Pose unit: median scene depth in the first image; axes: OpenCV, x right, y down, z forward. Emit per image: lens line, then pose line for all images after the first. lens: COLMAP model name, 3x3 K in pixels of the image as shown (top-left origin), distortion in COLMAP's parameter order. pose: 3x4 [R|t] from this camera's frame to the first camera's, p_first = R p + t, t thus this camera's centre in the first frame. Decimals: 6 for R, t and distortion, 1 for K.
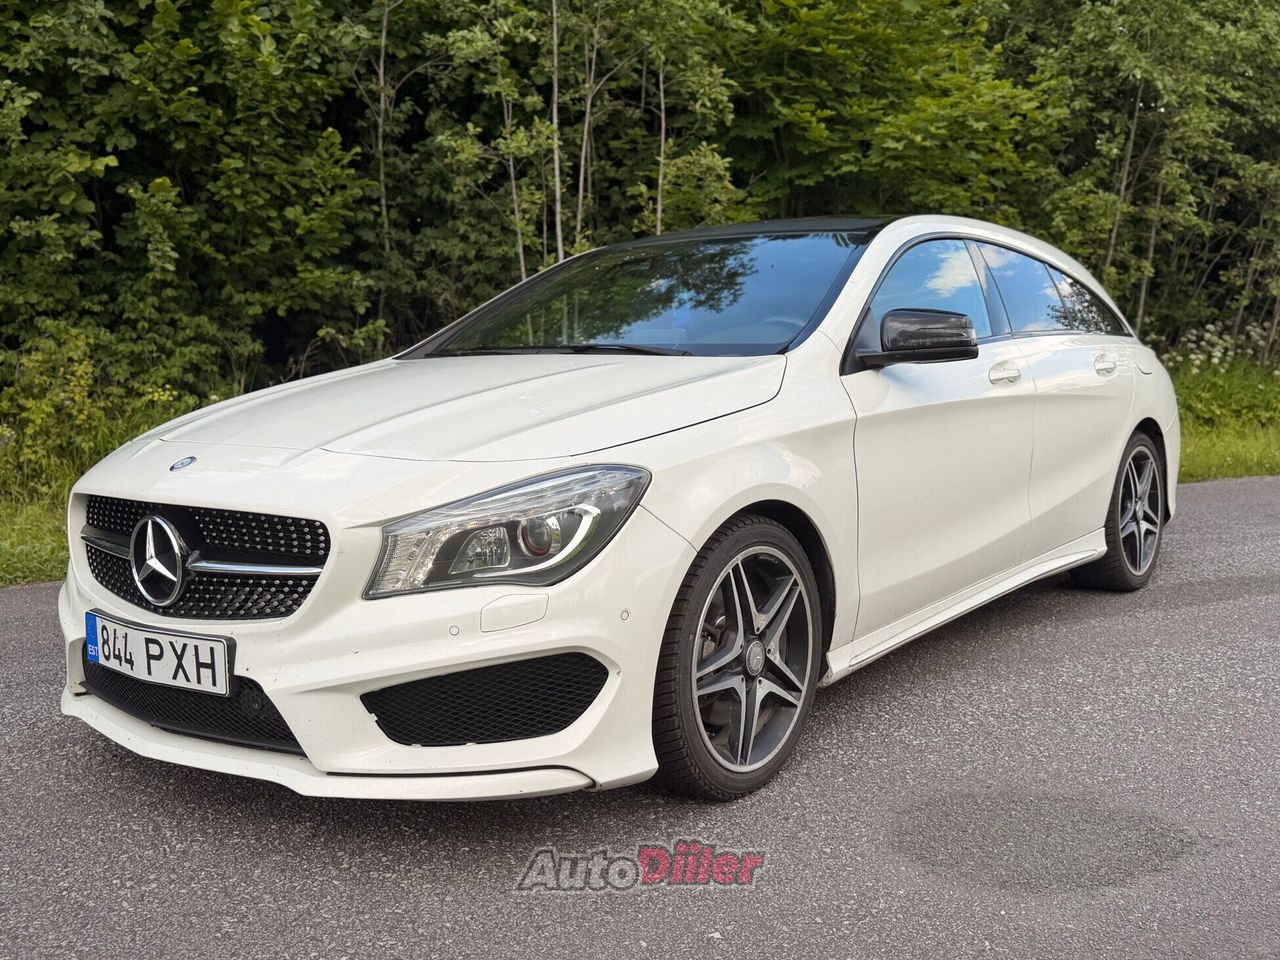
lens RADIAL K [[1267.0, 0, 641.4], [0, 1267.0, 480.5], [0, 0, 1]] dist [0.121201, -0.289794]
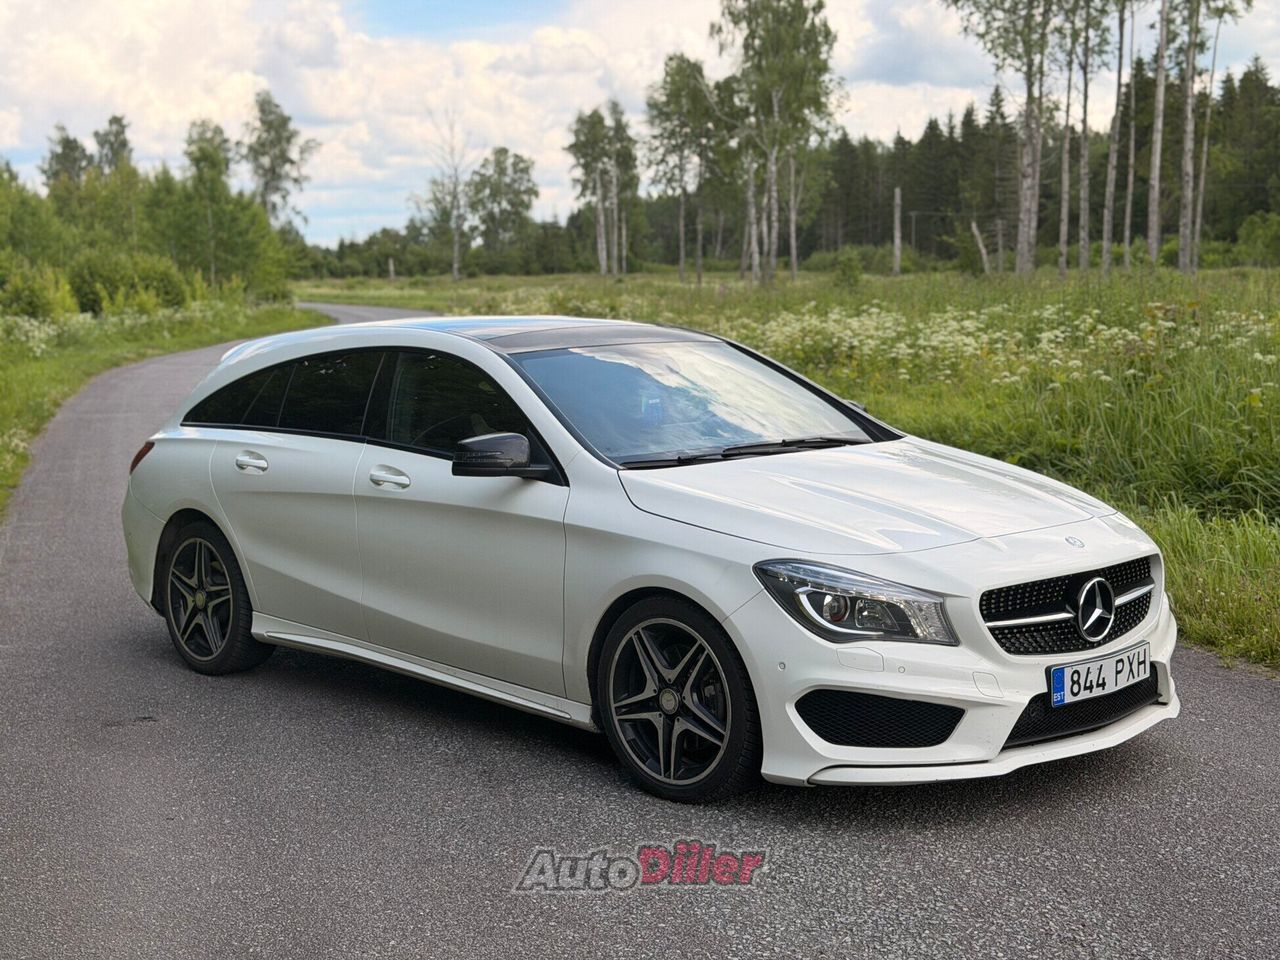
lens RADIAL K [[1825.3, 0, 640.0], [0, 1825.3, 480.0], [0, 0, 1]] dist [0.213916, -0.484661]
pose [[0.131409, -0.088527, 0.987368, -2.607996], [0.128857, 0.989080, 0.071531, -0.309404], [-0.982918, 0.117829, 0.141381, 1.264734]]
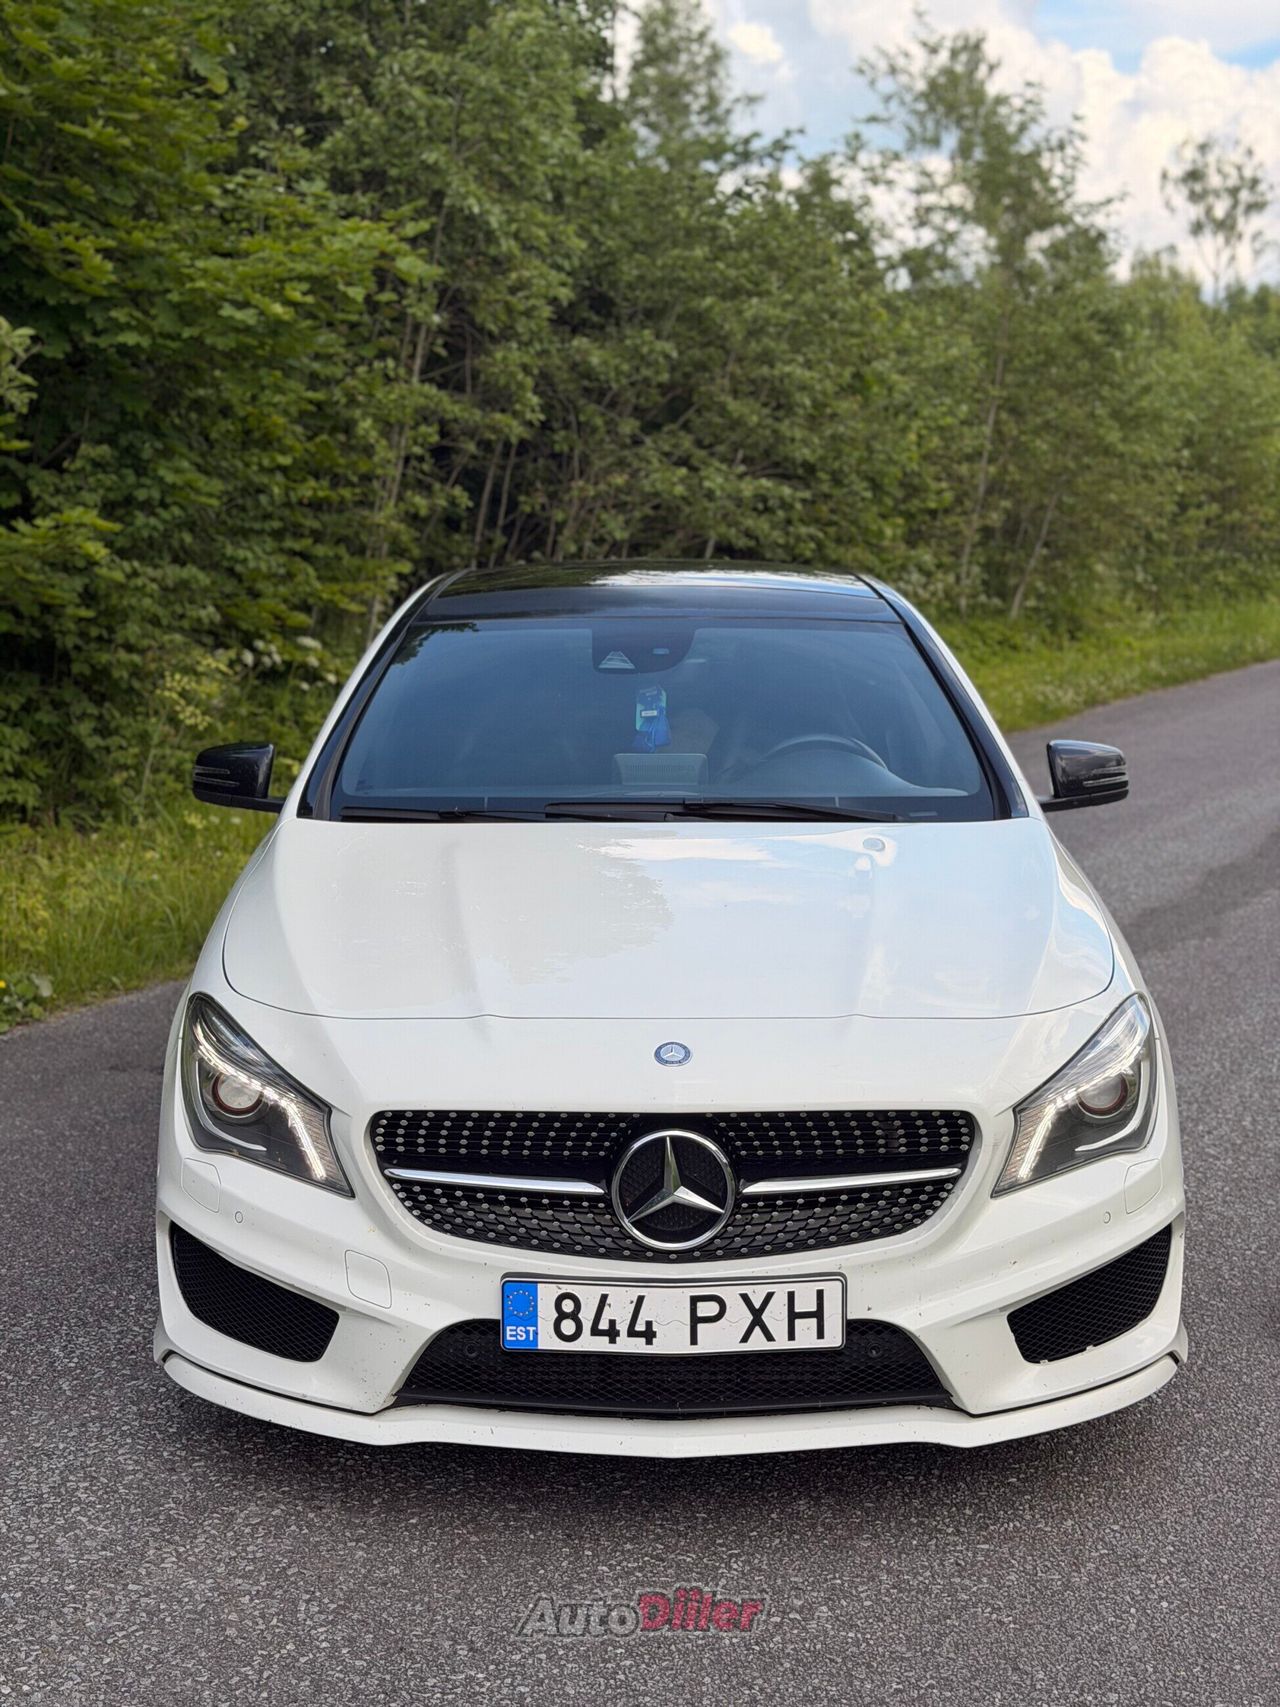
lens RADIAL K [[2434.3, 0, 637.7], [0, 2434.3, 833.5], [0, 0, 1]] dist [0.213916, -0.484661]
pose [[0.781484, -0.071359, 0.619831, -1.330752], [0.052668, 0.997437, 0.048428, -0.224485], [-0.621698, -0.005201, 0.783240, -0.094659]]
